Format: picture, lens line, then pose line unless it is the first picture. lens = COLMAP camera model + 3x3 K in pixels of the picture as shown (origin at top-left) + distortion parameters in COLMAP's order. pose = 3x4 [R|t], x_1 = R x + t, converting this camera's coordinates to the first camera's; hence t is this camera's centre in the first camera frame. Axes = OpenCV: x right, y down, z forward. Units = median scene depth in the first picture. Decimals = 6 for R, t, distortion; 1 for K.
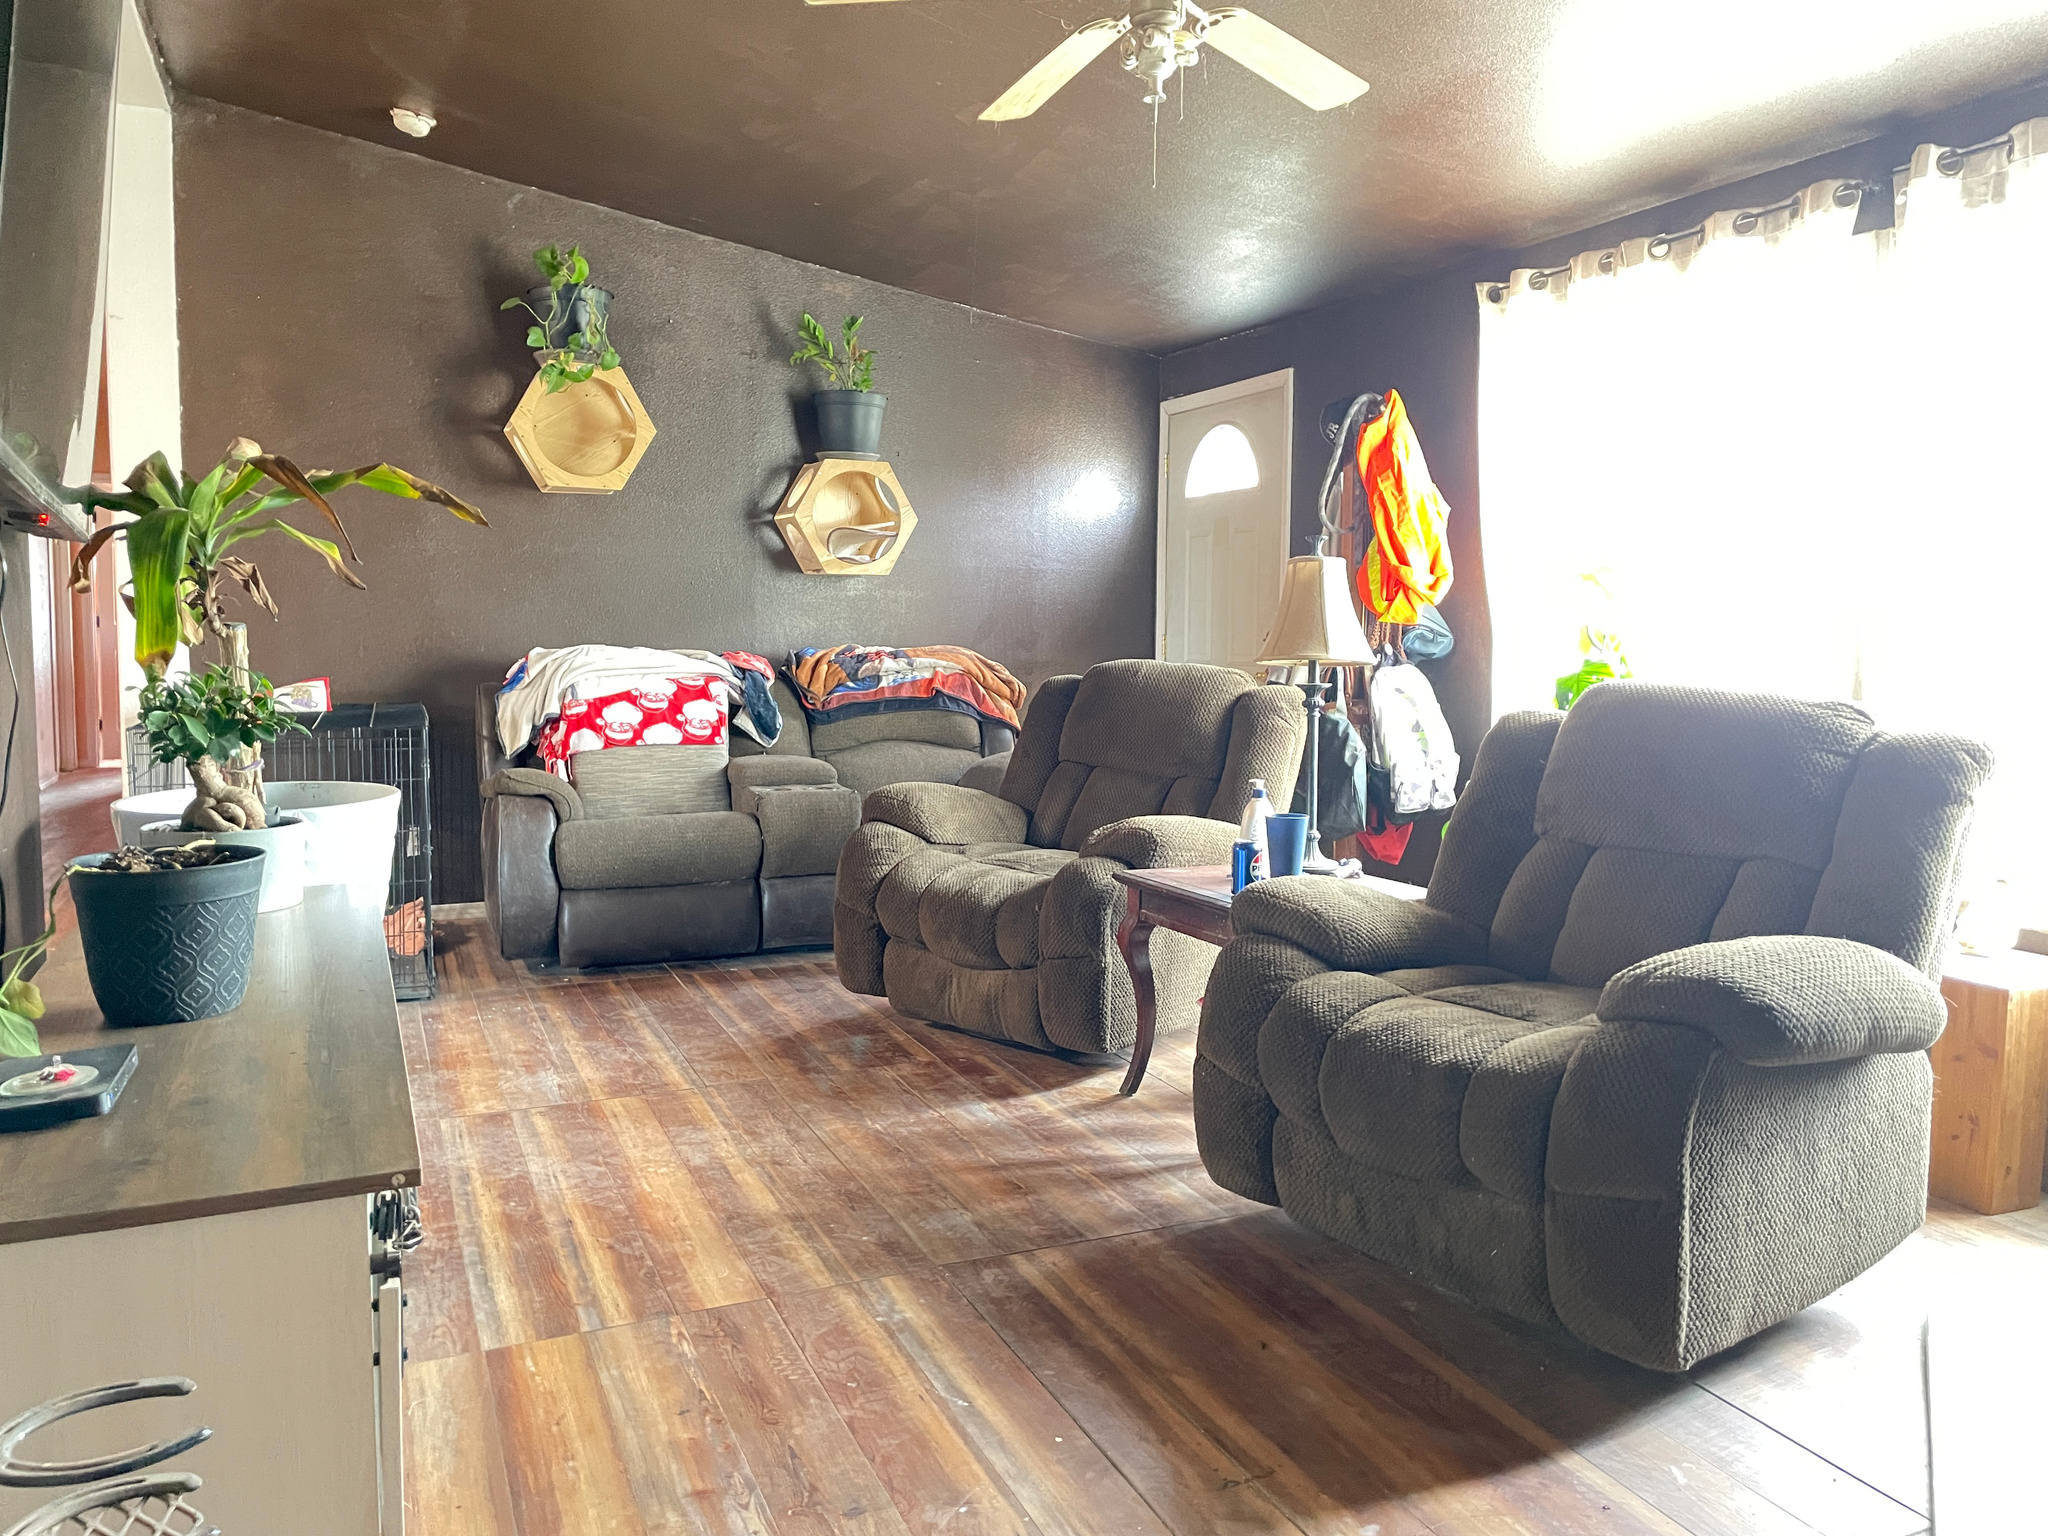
lens RADIAL K [[1541.6, 0, 1025.5], [0, 1541.6, 761.4], [0, 0, 1]] dist [0.033359, 0.001526]
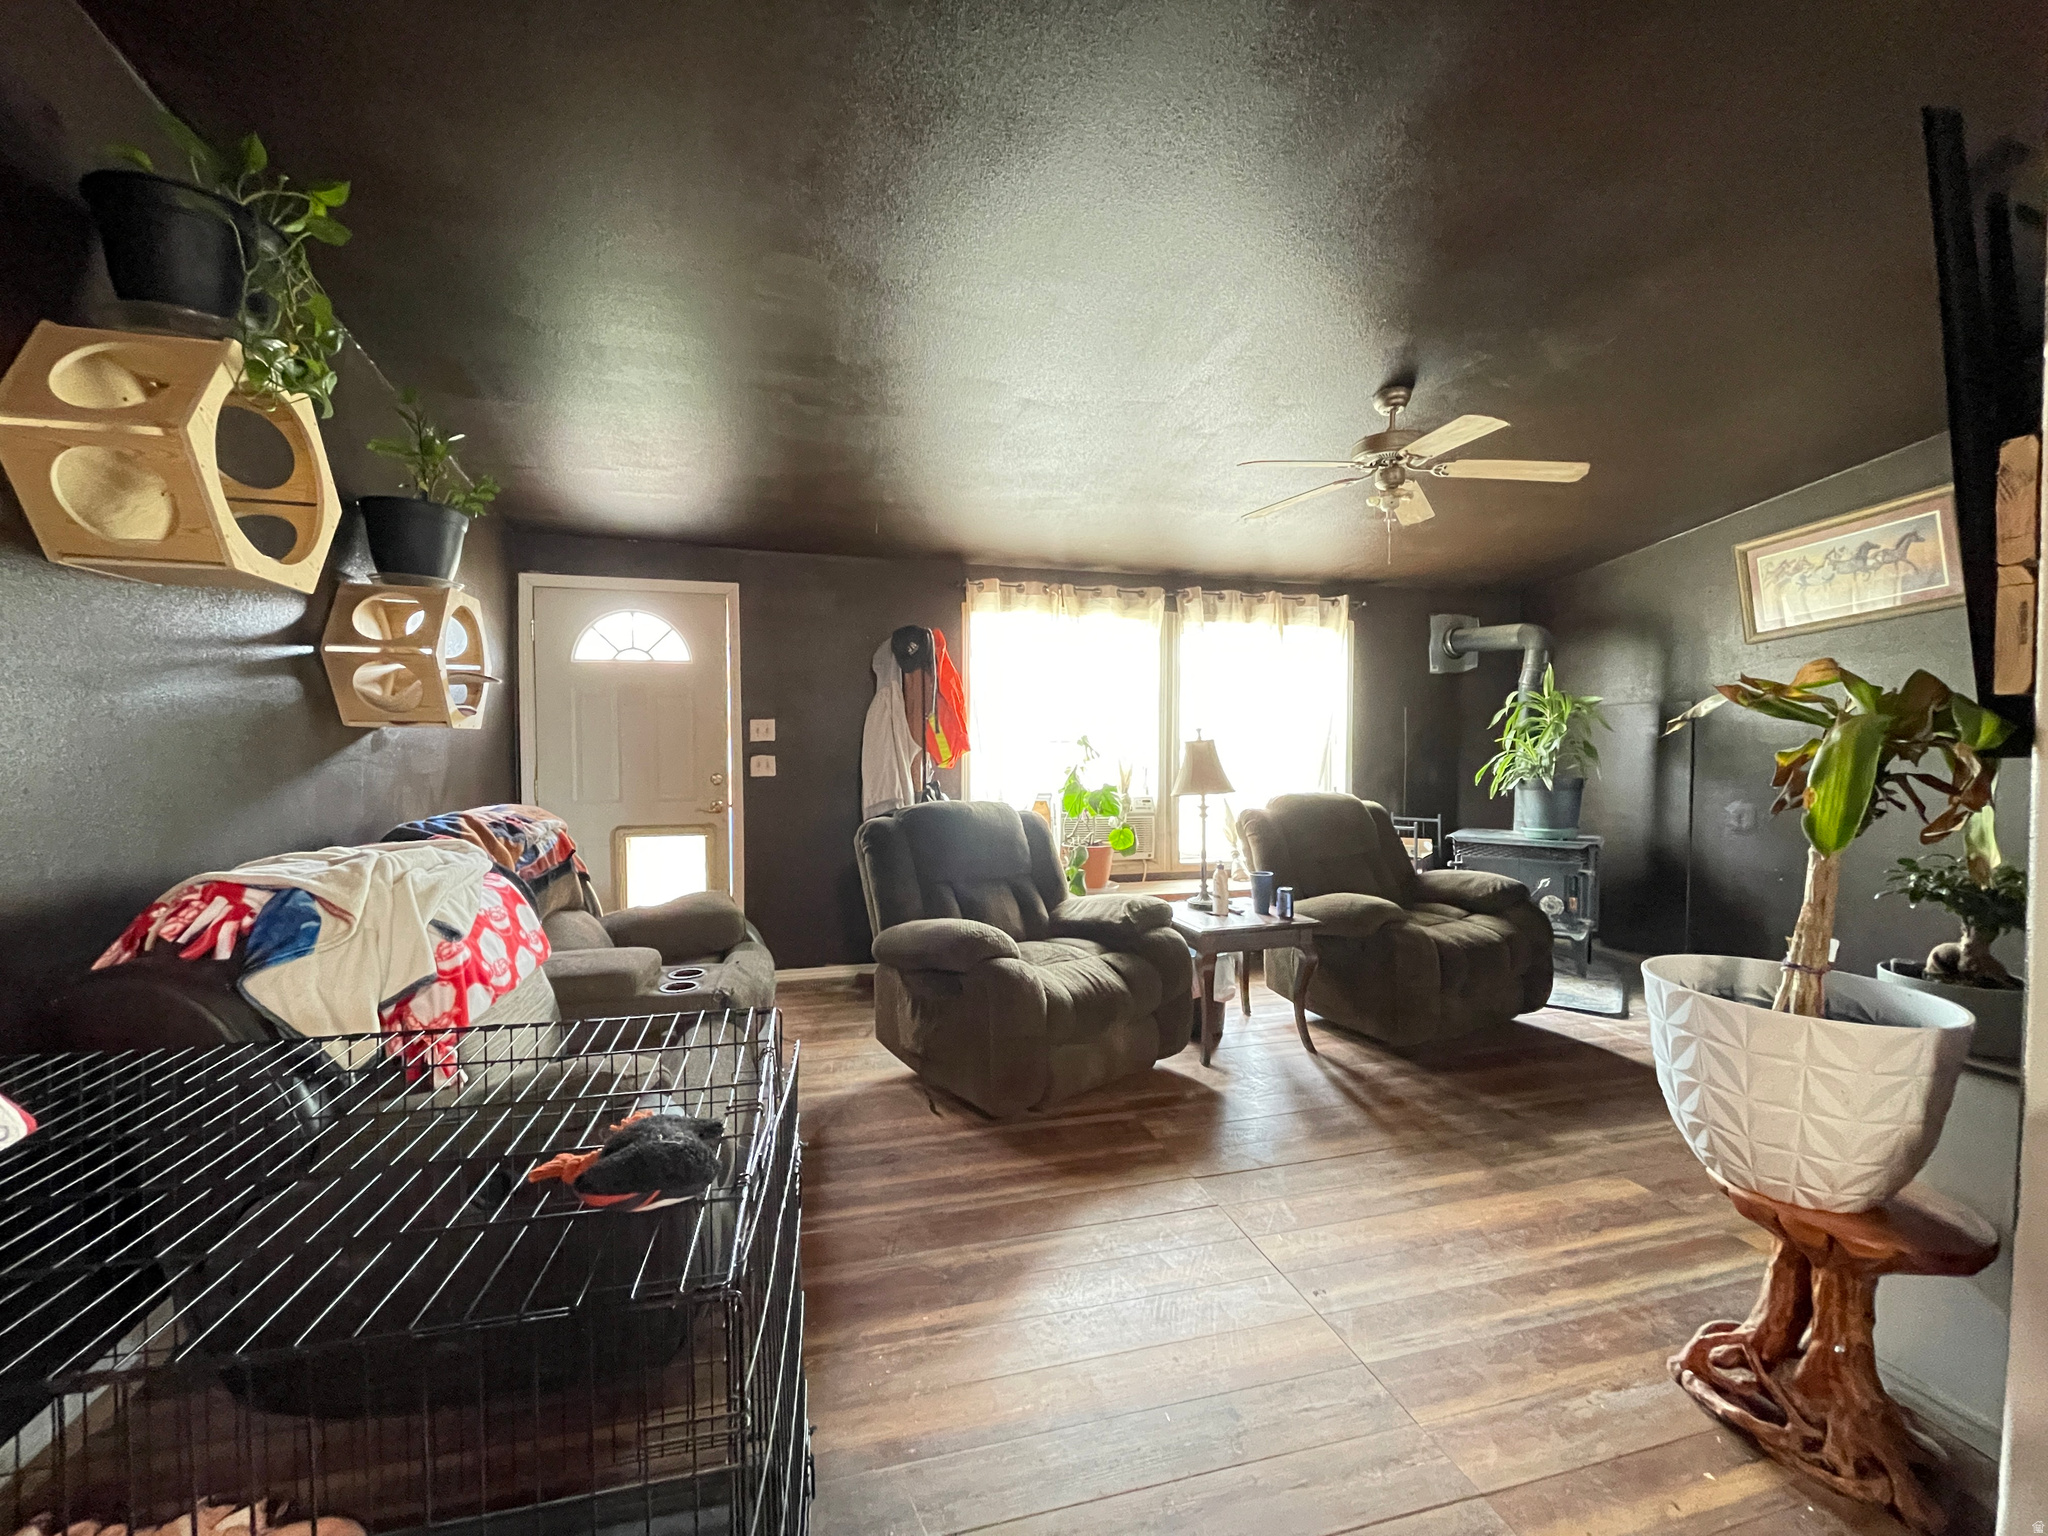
lens RADIAL K [[823.3, 0, 1026.0], [0, 823.3, 772.8], [0, 0, 1]] dist [0.001193, -0.000834]
pose [[0.147531, -0.040574, 0.988225, -1.002095], [0.090960, 0.995481, 0.027292, -0.164386], [-0.984866, 0.085862, 0.150555, 1.267956]]
